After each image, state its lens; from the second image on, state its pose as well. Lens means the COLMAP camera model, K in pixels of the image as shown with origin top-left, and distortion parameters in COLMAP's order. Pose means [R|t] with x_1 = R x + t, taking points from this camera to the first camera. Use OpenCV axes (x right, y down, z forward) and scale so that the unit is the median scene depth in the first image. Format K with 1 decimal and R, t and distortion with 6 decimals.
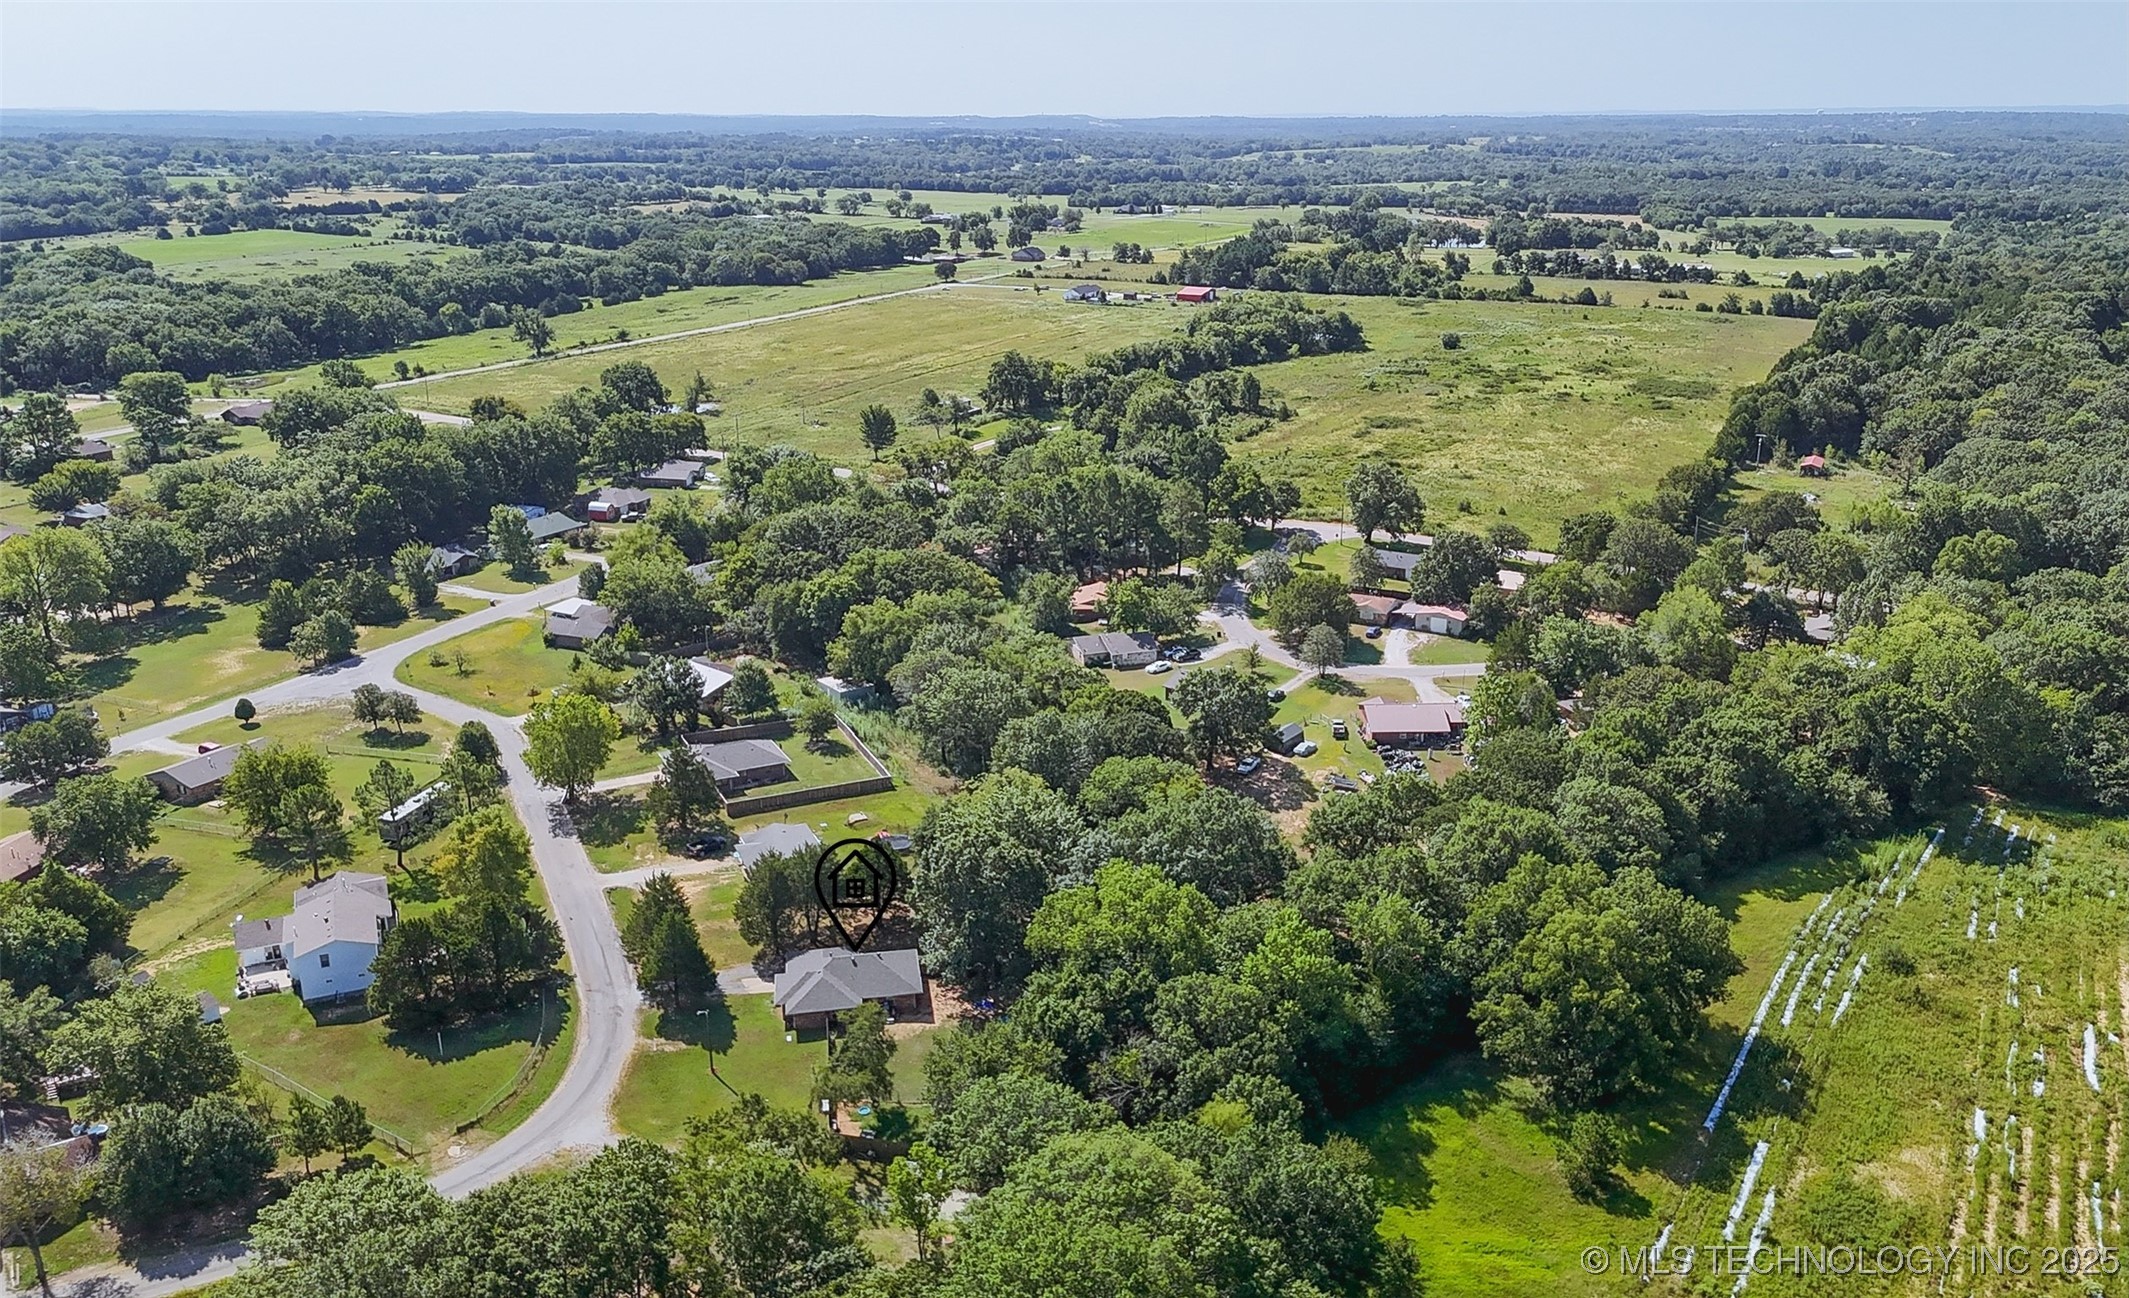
lens RADIAL K [[1675.5, 0, 1168.6], [0, 1675.5, 651.9], [0, 0, 1]] dist [0.069567, -0.110545]
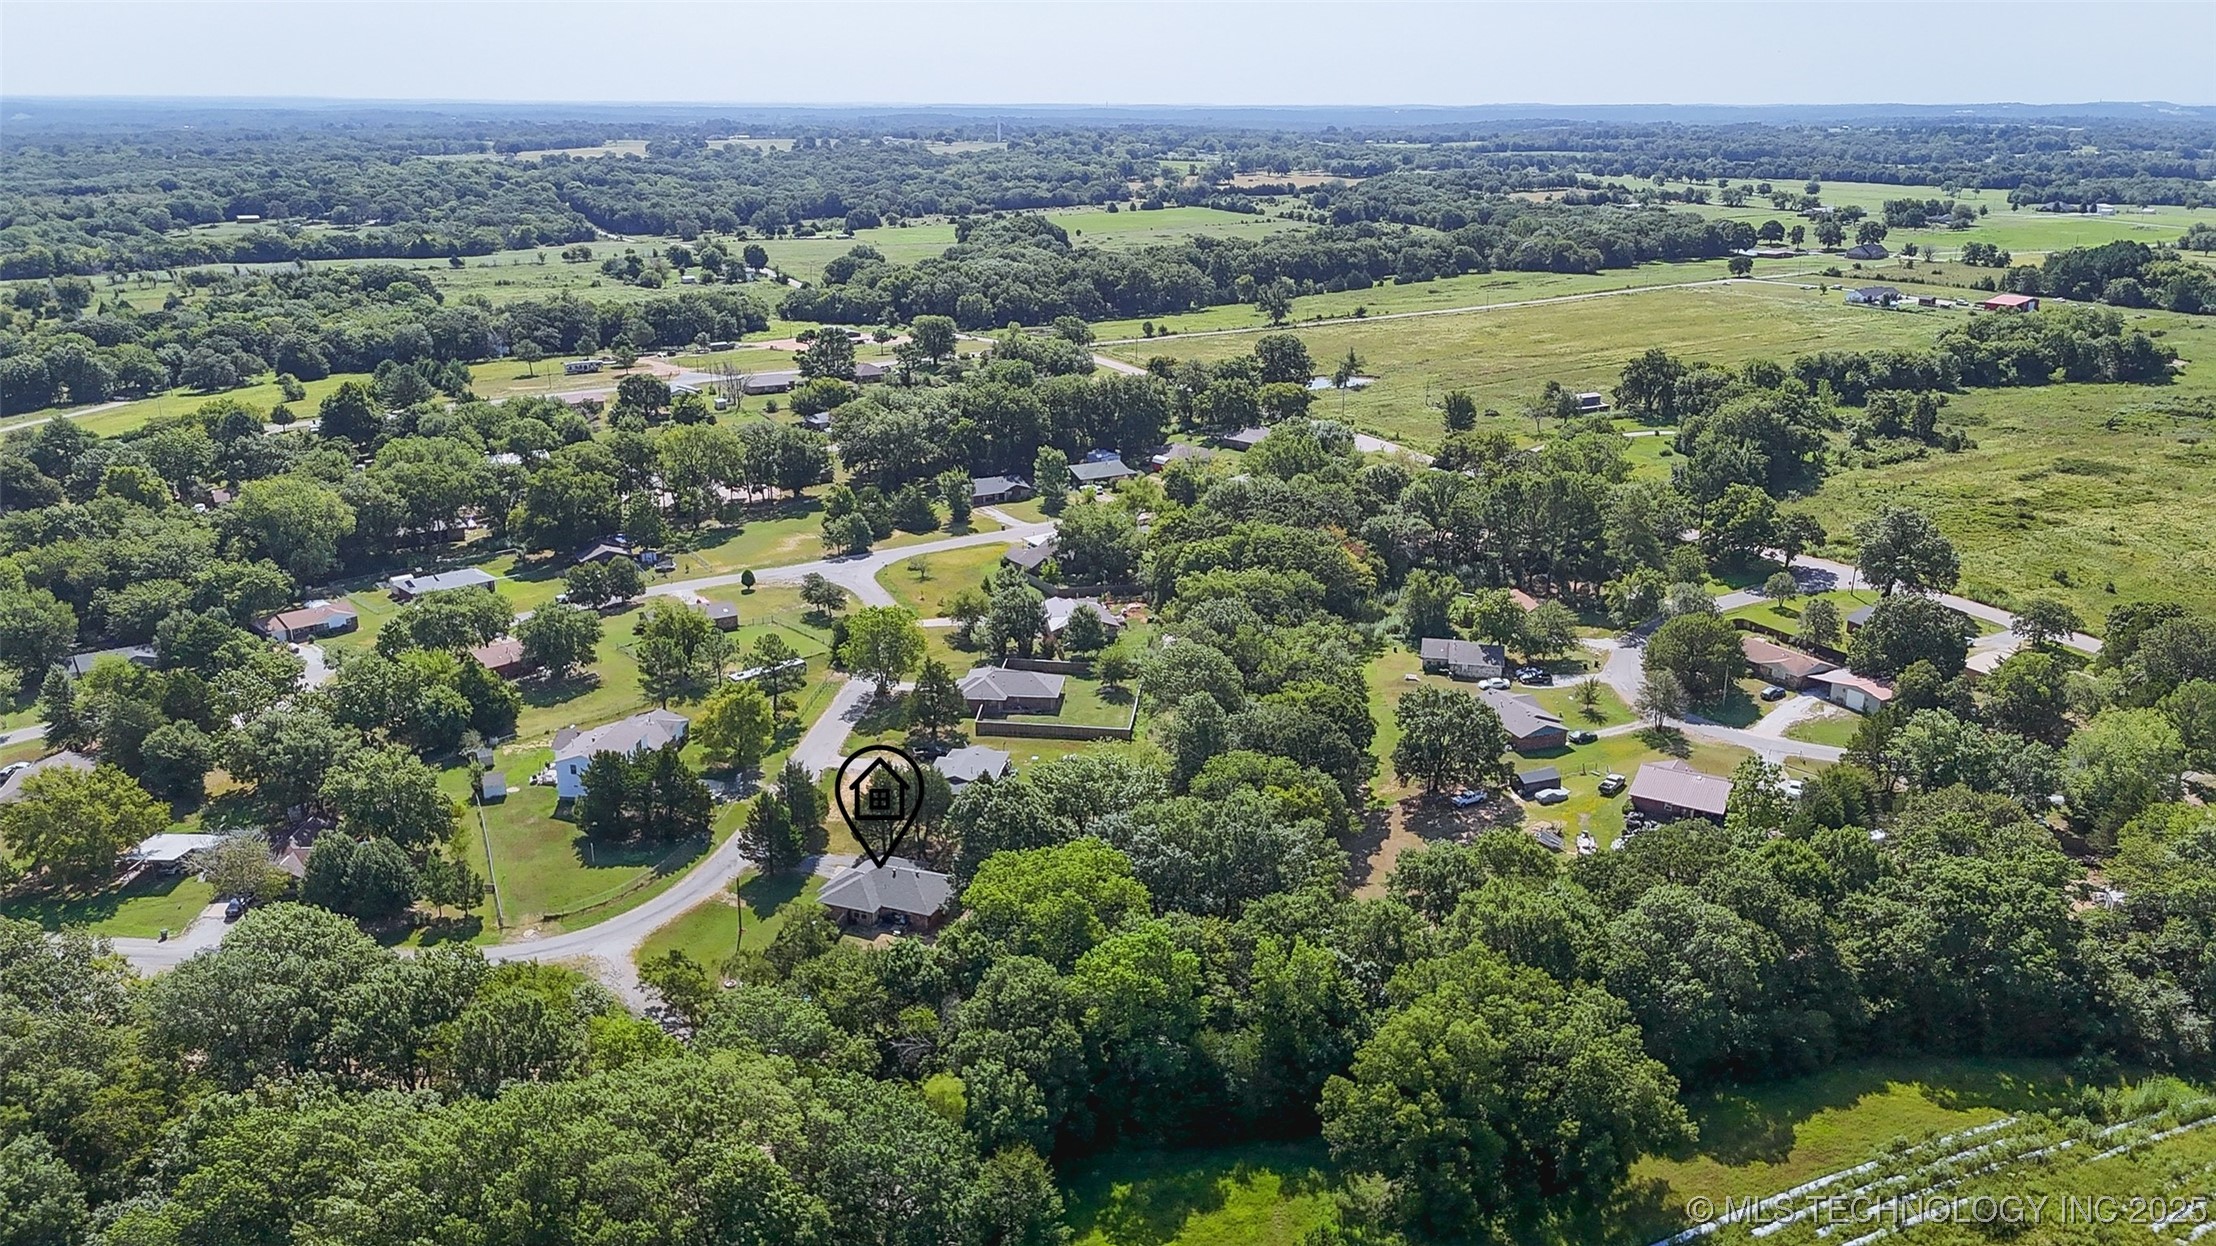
lens RADIAL K [[1610.3, 0, 1104.1], [0, 1610.3, 631.2], [0, 0, 1]] dist [0.068409, -0.081372]
pose [[0.832782, 0.169688, -0.526953, 0.266607], [-0.167012, 0.984524, 0.053092, -0.029915], [0.527807, 0.043793, 0.848234, 0.095602]]
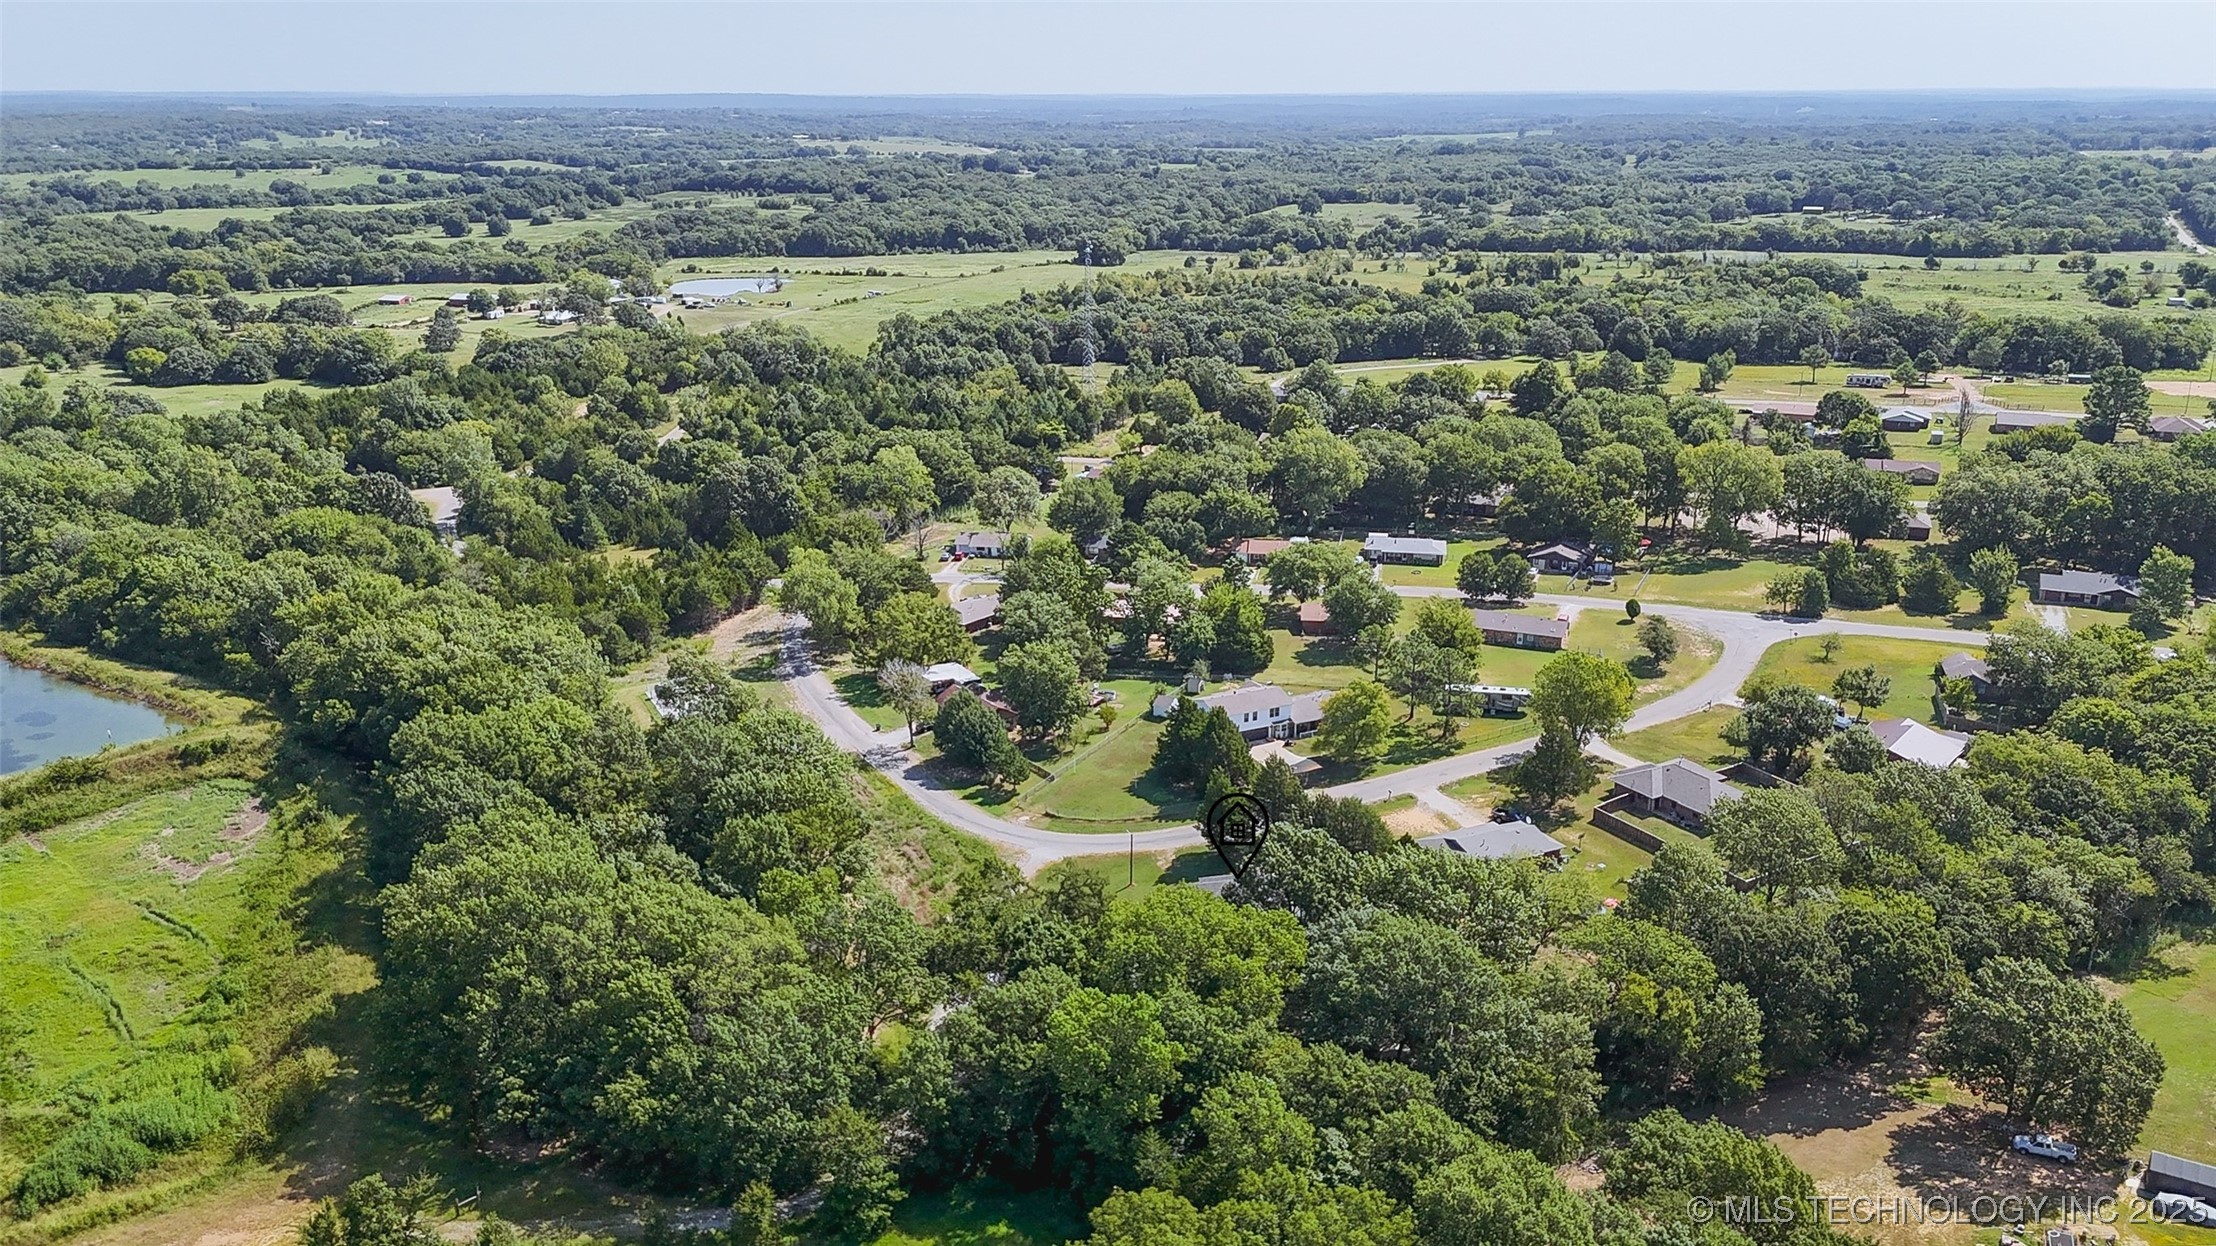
lens RADIAL K [[1610.3, 0, 1104.1], [0, 1610.3, 631.2], [0, 0, 1]] dist [0.068409, -0.081372]
pose [[0.037809, 0.309163, -0.950257, 0.429311], [-0.299440, 0.910745, 0.284393, -0.135016], [0.953366, 0.273793, 0.127010, 0.424170]]
